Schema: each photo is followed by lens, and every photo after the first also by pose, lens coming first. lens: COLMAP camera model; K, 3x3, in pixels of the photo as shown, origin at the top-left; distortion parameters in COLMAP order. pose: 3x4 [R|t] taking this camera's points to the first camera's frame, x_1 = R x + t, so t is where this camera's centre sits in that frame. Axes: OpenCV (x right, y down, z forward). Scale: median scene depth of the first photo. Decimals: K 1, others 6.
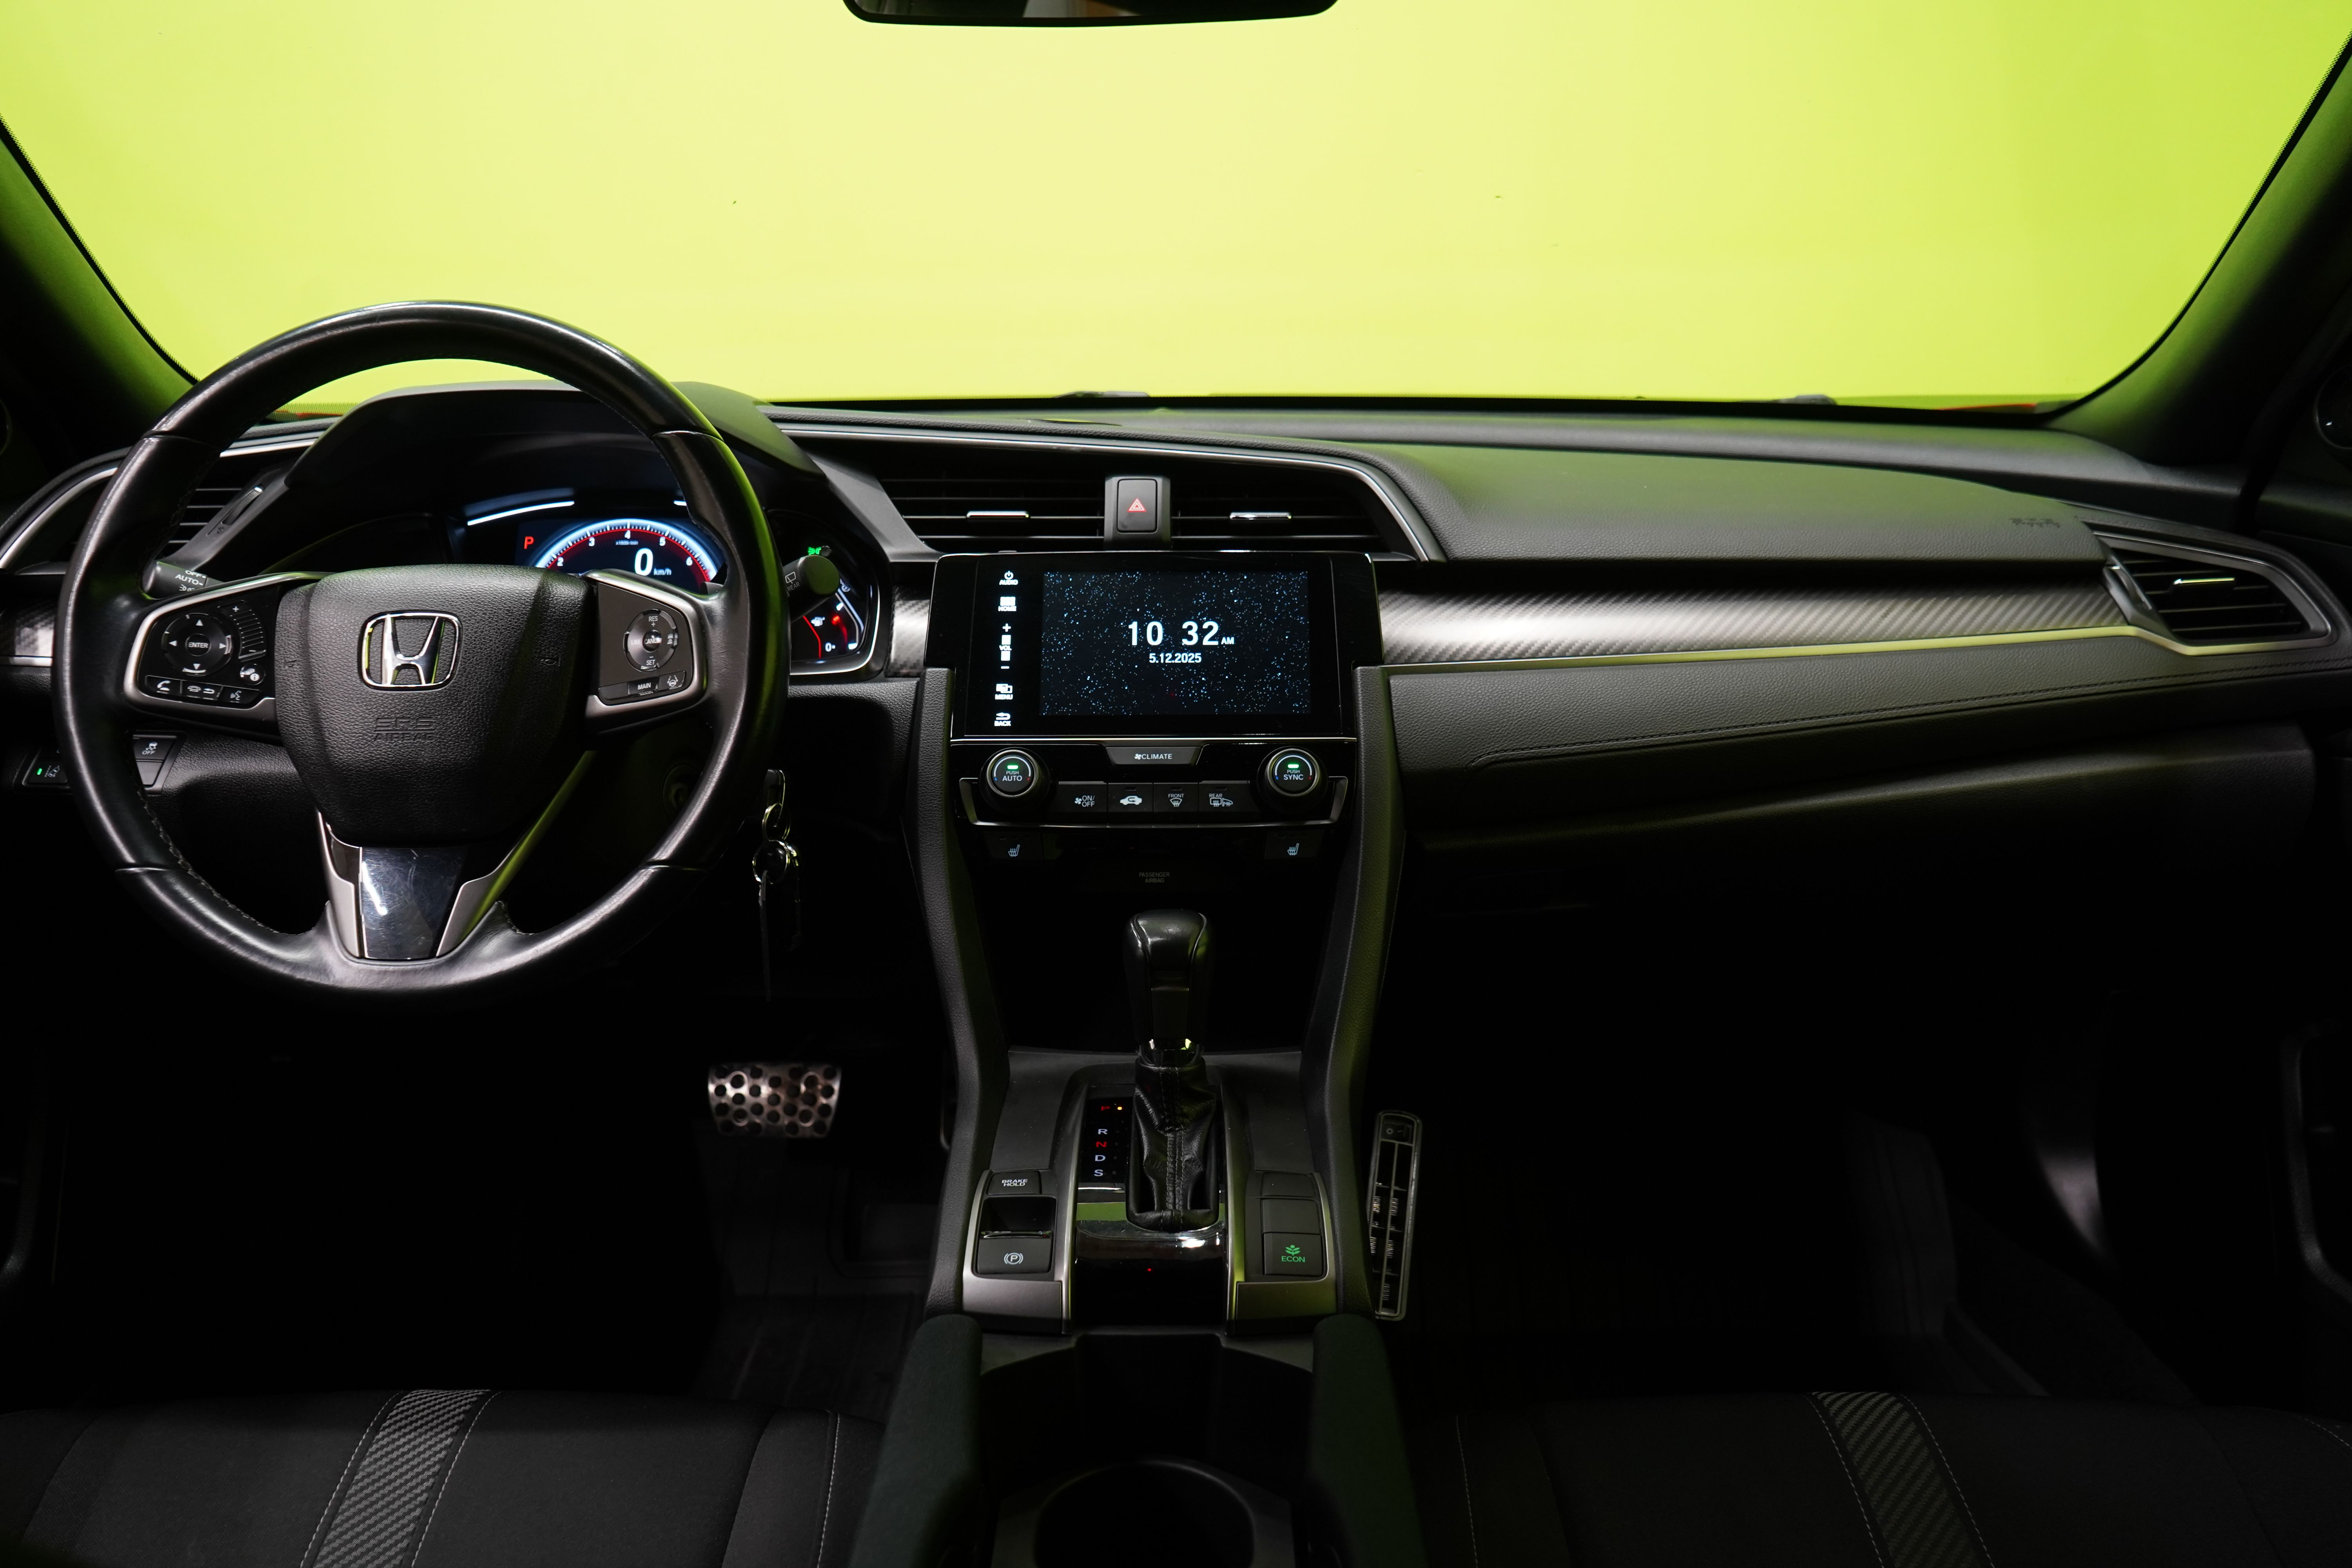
lens RADIAL K [[1900.6, 0, 1169.5], [0, 1900.6, 785.8], [0, 0, 1]] dist [-0.002867, 0.003499]
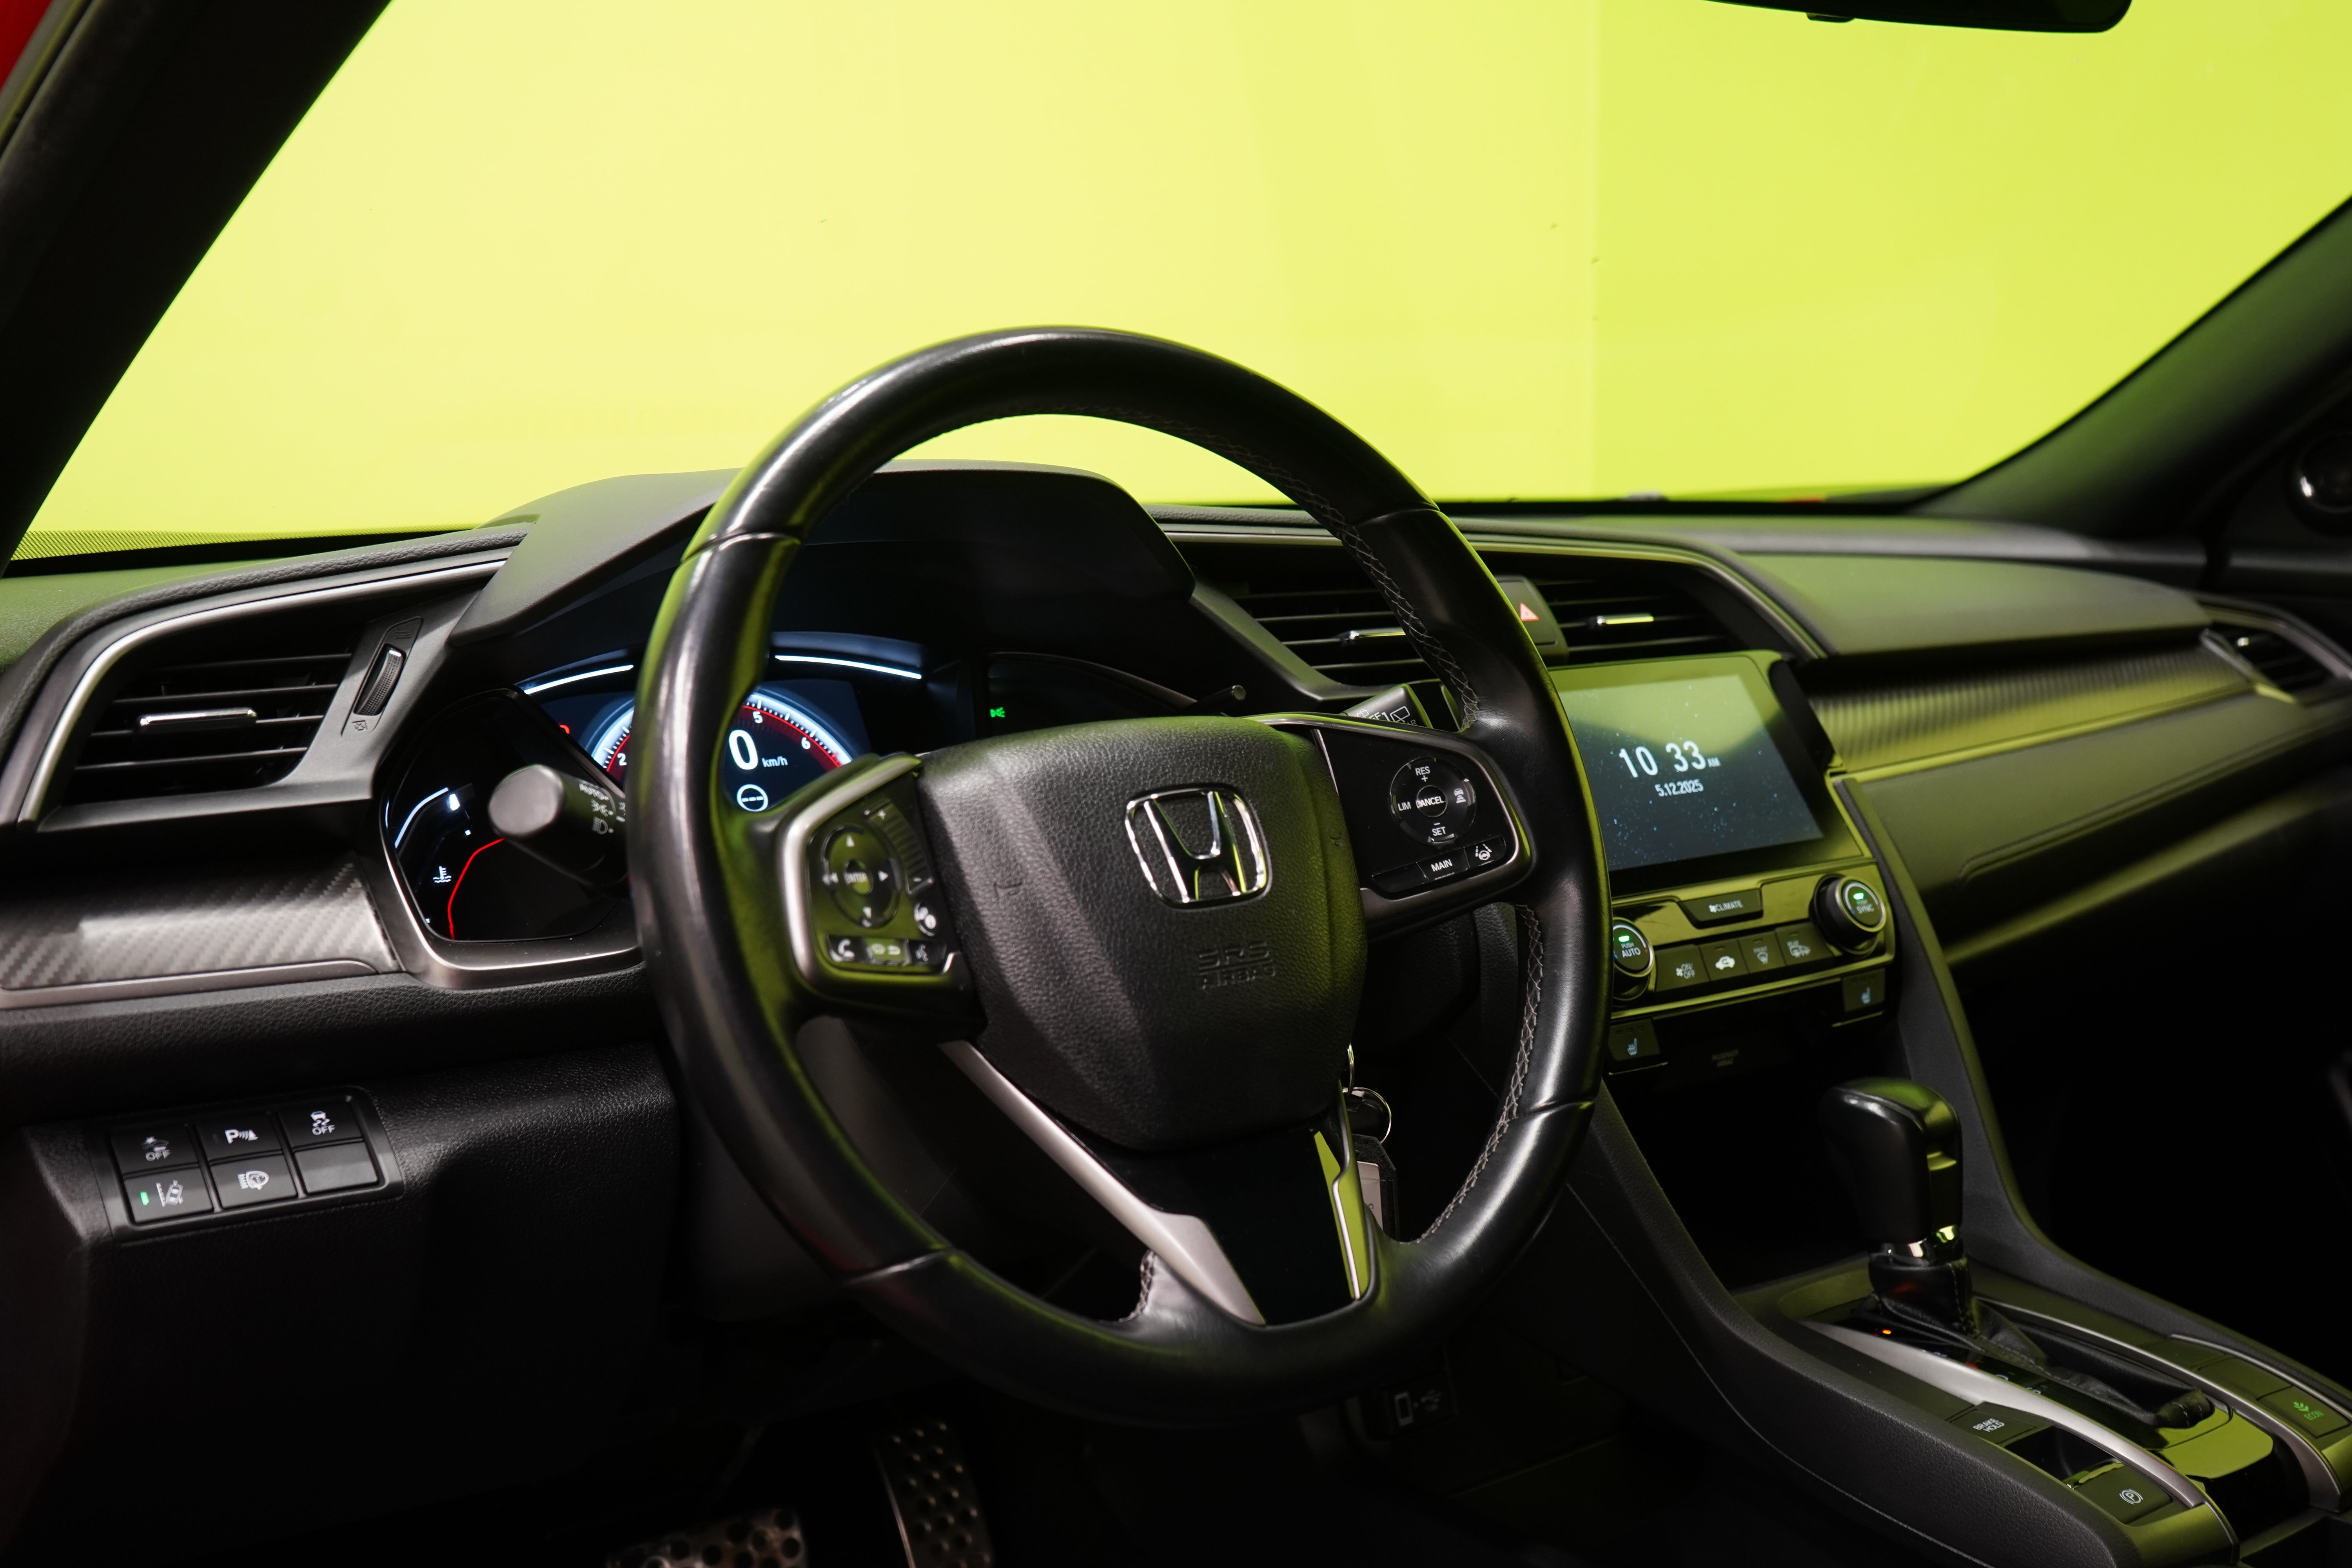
lens RADIAL K [[2440.0, 0, 1175.5], [0, 2440.0, 778.0], [0, 0, 1]] dist [0.007755, 0.000000]
pose [[0.800074, -0.083405, 0.594075, -0.787608], [0.153946, 0.985671, -0.068946, -0.032839], [-0.579812, 0.146618, 0.801449, 0.290293]]
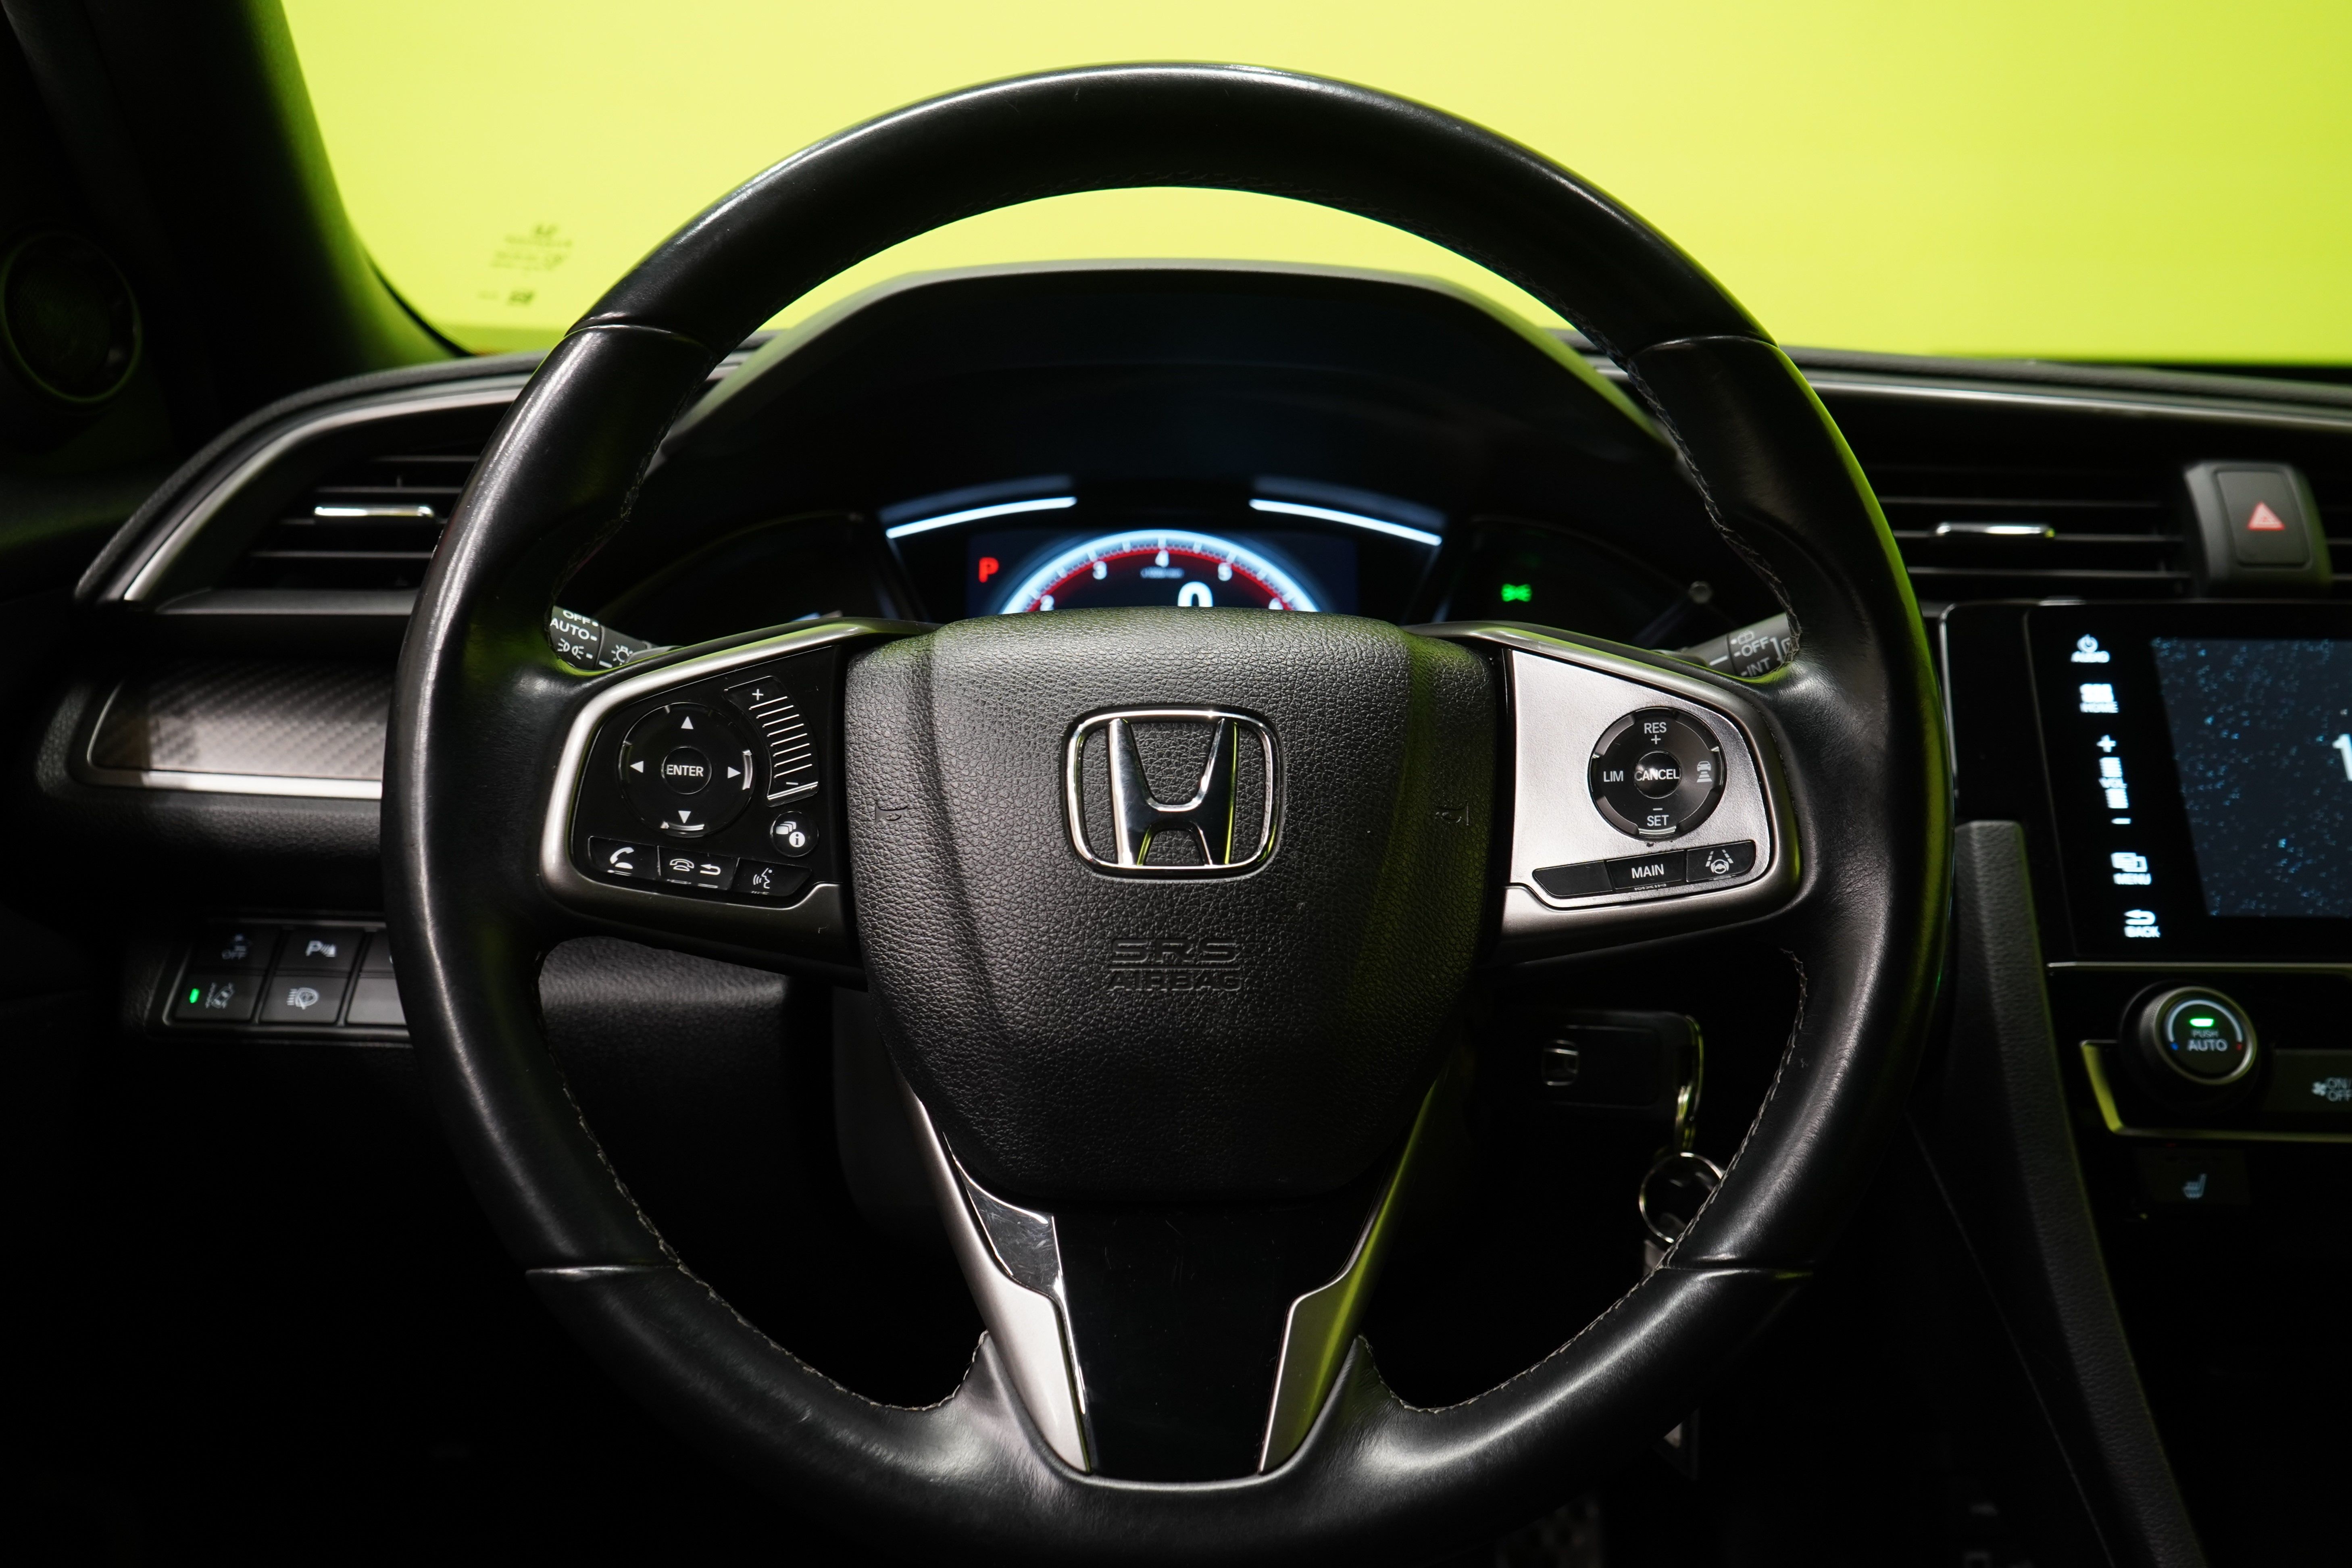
lens RADIAL K [[2270.8, 0, 1185.9], [0, 2270.8, 784.5], [0, 0, 1]] dist [0.011180, 0.000000]
pose [[0.999199, 0.012481, 0.038032, -0.364991], [-0.010855, 0.999030, -0.042667, -0.042908], [-0.038528, 0.042220, 0.998365, 0.388863]]
